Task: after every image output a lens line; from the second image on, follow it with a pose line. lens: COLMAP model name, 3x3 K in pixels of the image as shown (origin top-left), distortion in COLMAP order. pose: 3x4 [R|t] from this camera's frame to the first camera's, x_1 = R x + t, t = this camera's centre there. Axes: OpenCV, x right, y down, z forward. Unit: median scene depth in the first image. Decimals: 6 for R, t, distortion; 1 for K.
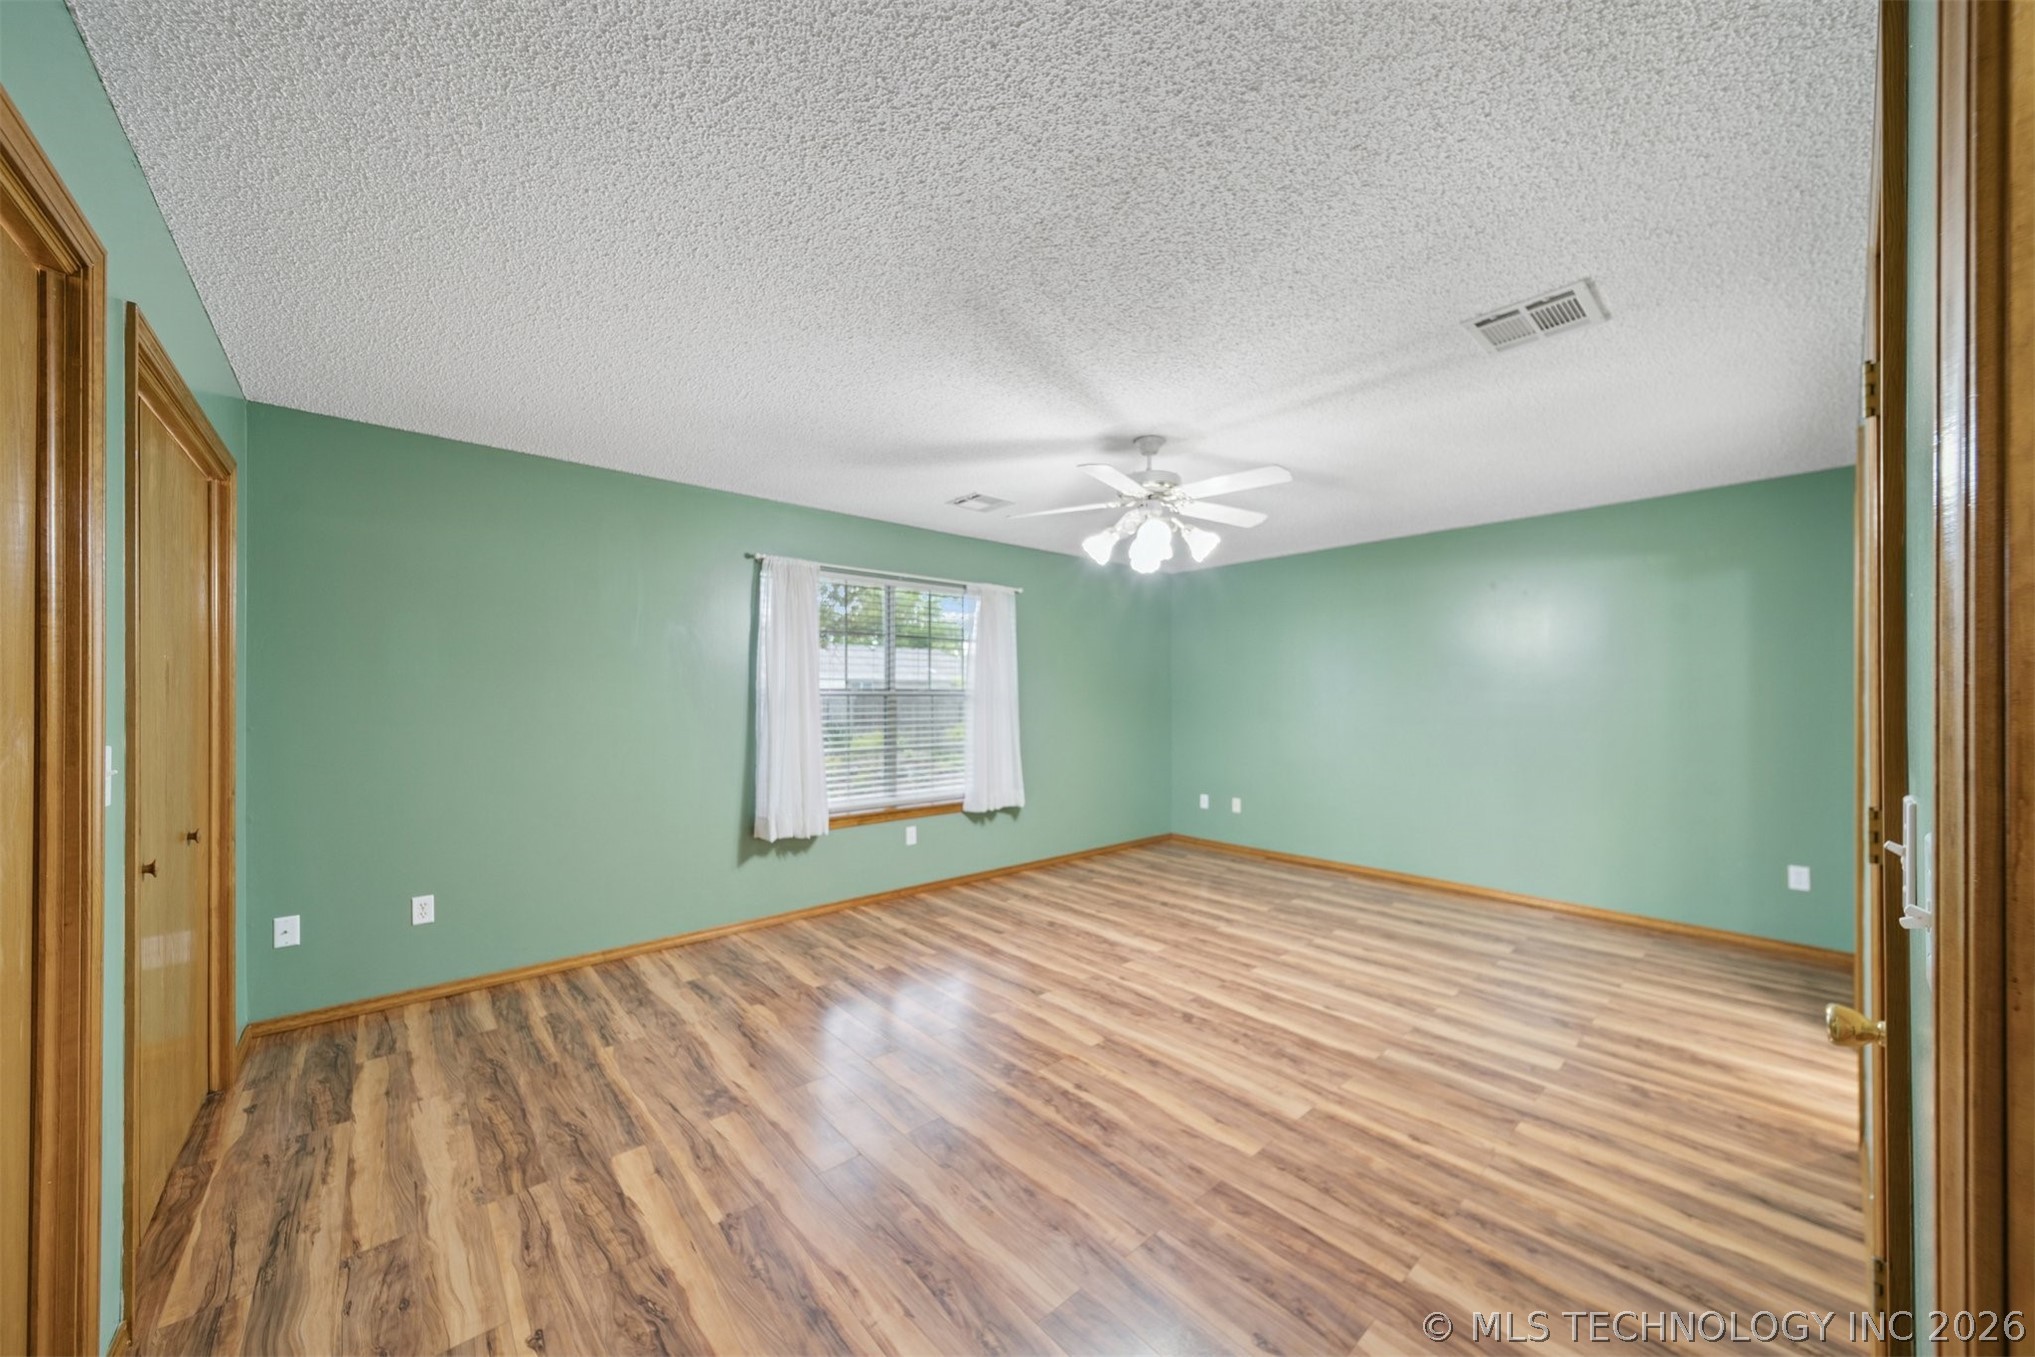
lens RADIAL K [[722.0, 0, 1025.0], [0, 722.0, 695.8], [0, 0, 1]] dist [0.000648, -0.001230]
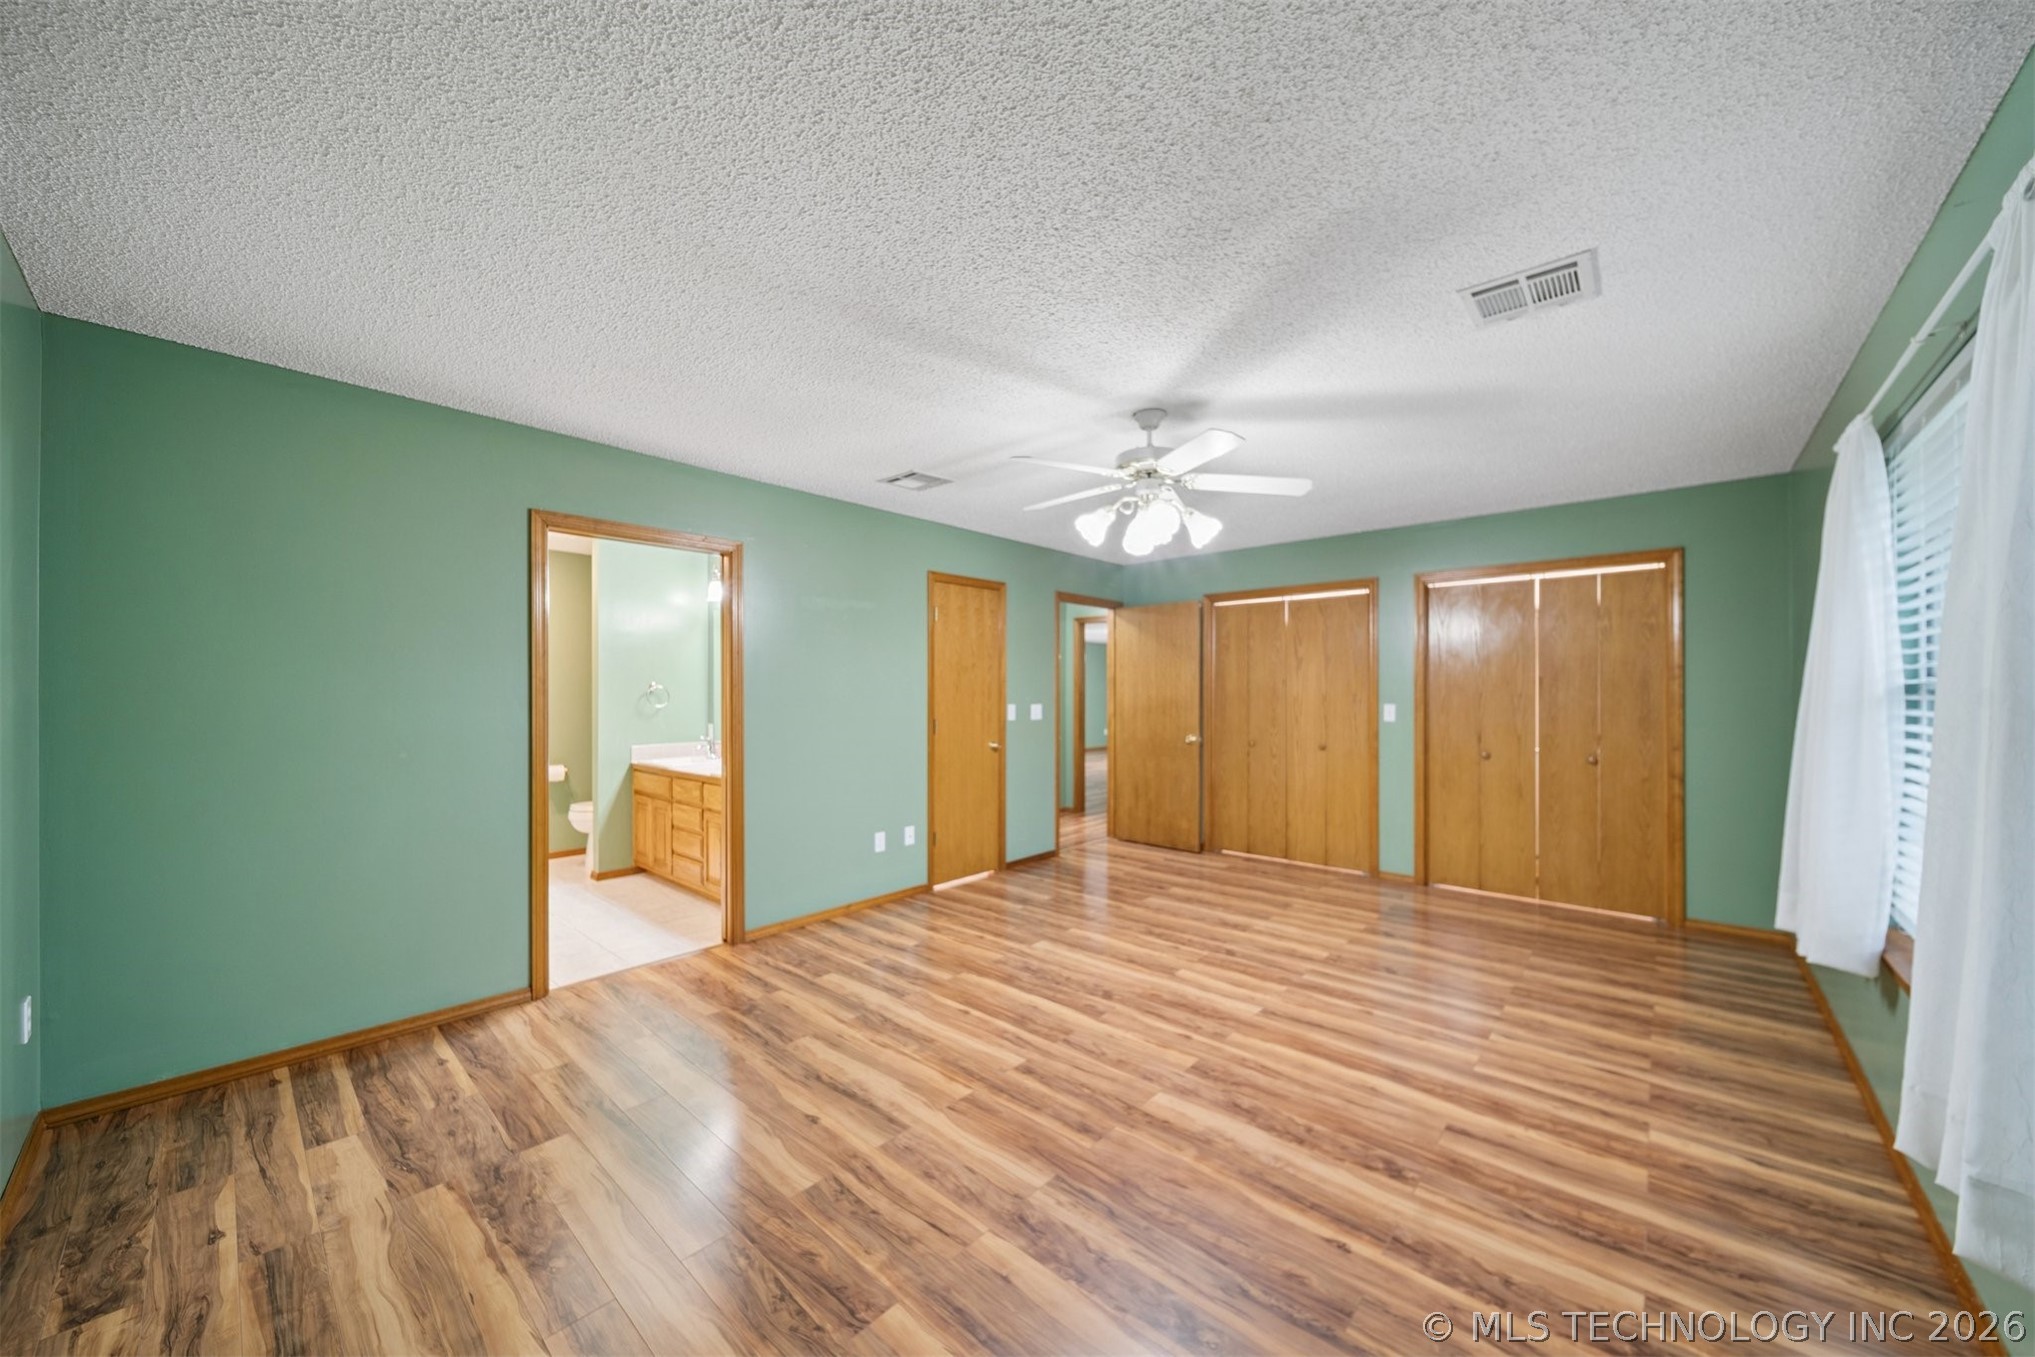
lens RADIAL K [[722.0, 0, 1022.7], [0, 722.0, 690.3], [0, 0, 1]] dist [0.000648, -0.001230]
pose [[-0.993274, 0.001189, -0.115785, 0.424236], [0.001701, 0.999989, -0.004320, 0.003495], [0.115779, -0.004488, -0.993265, 1.836892]]
